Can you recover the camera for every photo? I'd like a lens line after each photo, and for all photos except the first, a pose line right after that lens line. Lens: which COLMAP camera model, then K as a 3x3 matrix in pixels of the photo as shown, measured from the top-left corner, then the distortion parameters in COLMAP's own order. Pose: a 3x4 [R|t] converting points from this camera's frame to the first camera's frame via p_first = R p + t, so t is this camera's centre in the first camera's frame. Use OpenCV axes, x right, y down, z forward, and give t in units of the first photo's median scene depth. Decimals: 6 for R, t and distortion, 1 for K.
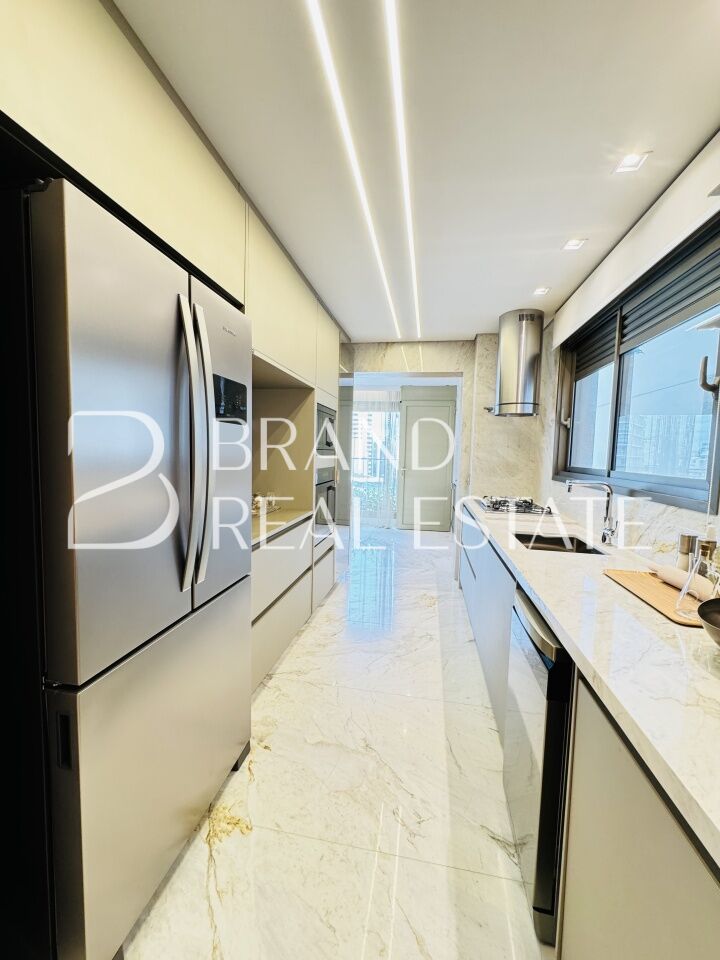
lens RADIAL K [[382.2, 0, 359.1], [0, 382.2, 479.1], [0, 0, 1]] dist [-0.000379, 0.000031]
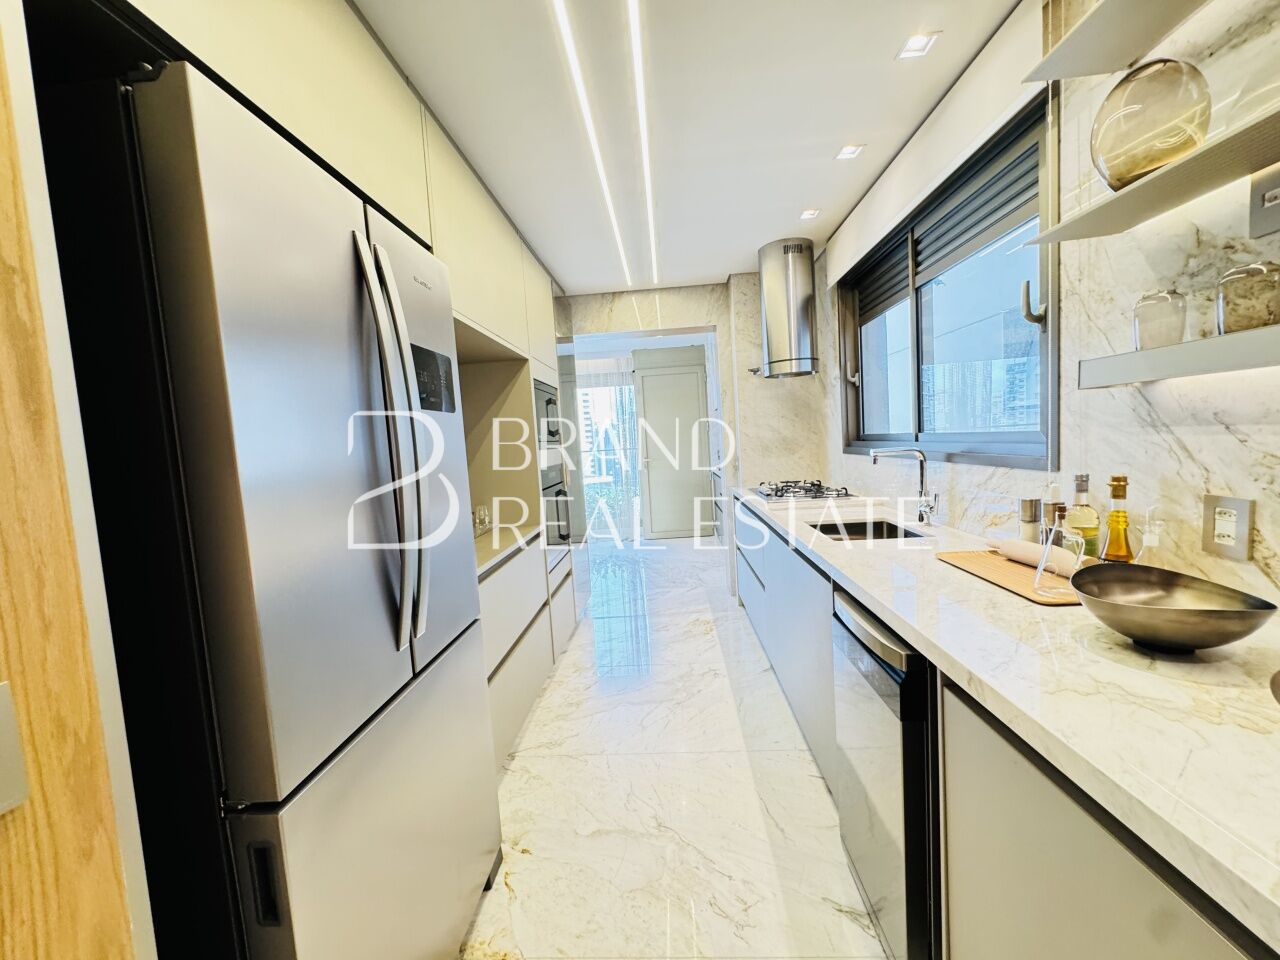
lens RADIAL K [[509.6, 0, 637.3], [0, 509.6, 479.4], [0, 0, 1]] dist [-0.000379, 0.000031]
pose [[0.988608, -0.099167, 0.113225, -0.052147], [0.098936, 0.995064, 0.007676, 0.007334], [-0.113428, 0.003614, 0.993540, 0.004962]]
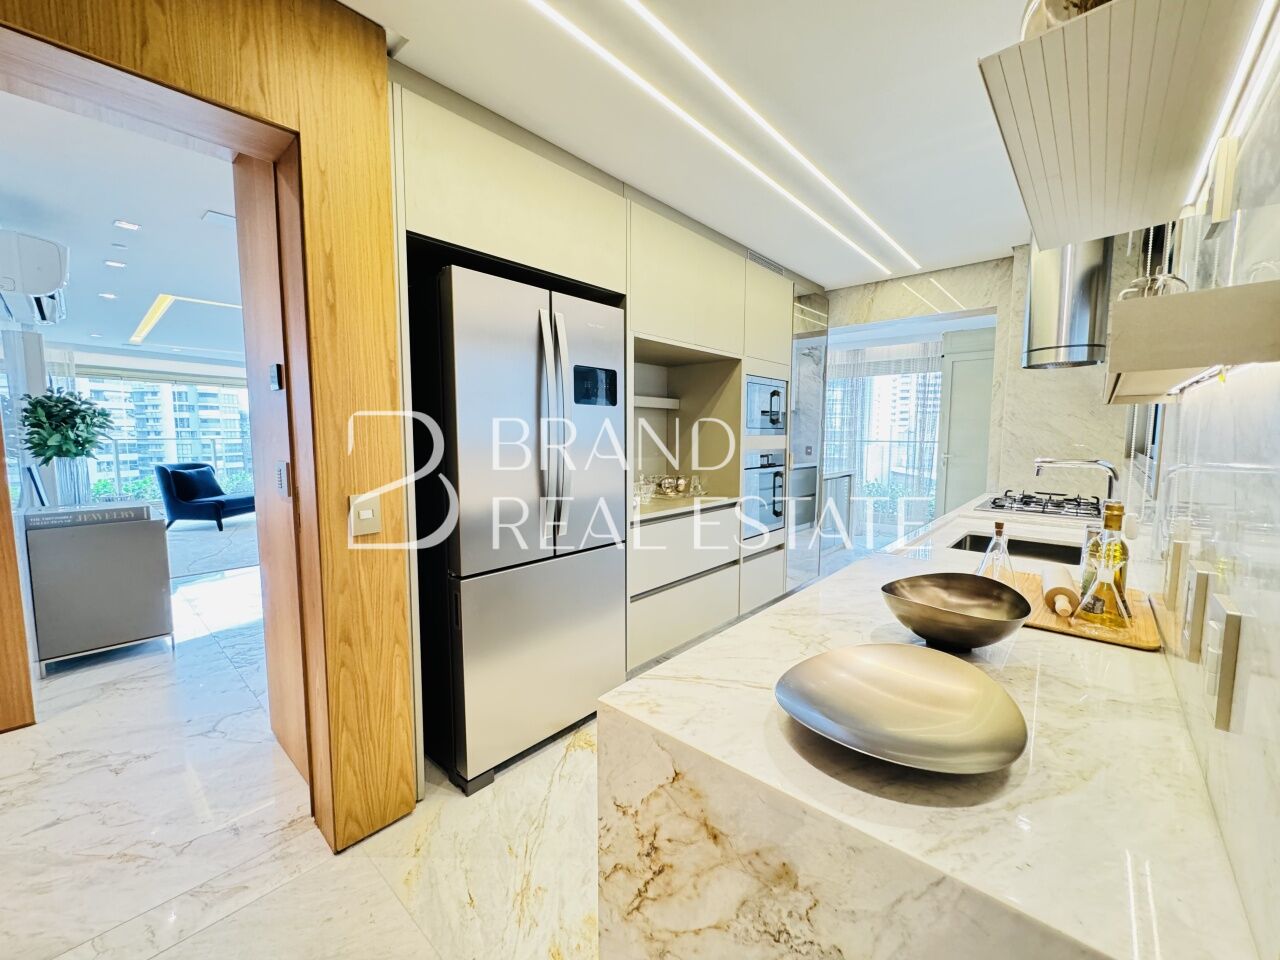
lens RADIAL K [[509.6, 0, 637.3], [0, 509.6, 479.4], [0, 0, 1]] dist [-0.000379, 0.000031]
pose [[0.848217, 0.020976, -0.529233, 0.363092], [-0.016196, 0.999775, 0.013668, 0.034643], [0.529401, -0.003022, 0.848366, -0.150722]]
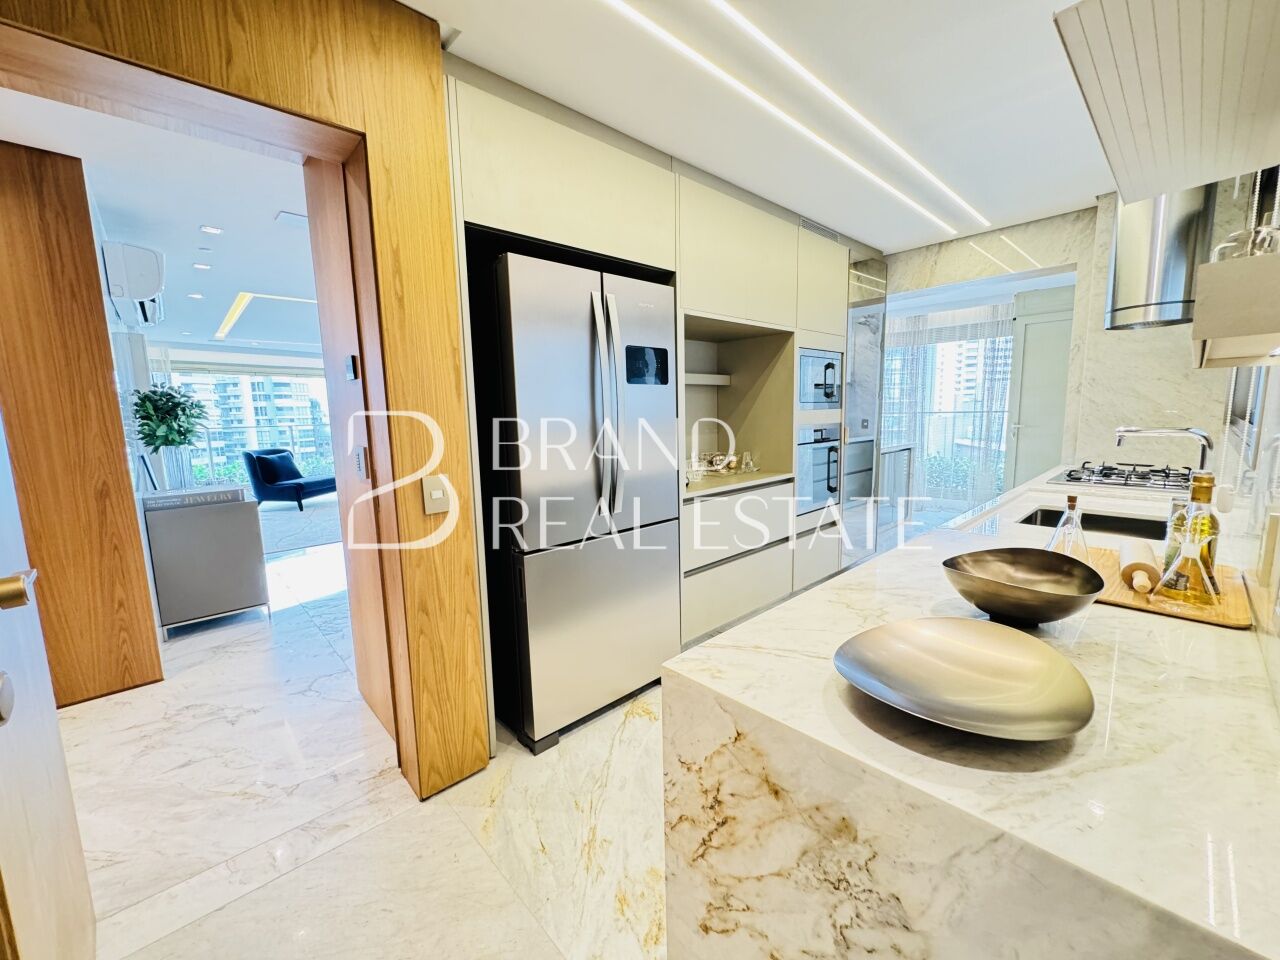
lens RADIAL K [[509.6, 0, 637.3], [0, 509.6, 479.4], [0, 0, 1]] dist [-0.000379, 0.000031]
pose [[0.794628, 0.033421, -0.606176, 0.365461], [0.002406, 0.998302, 0.058195, 0.033418], [0.607092, -0.047702, 0.793198, -0.168762]]
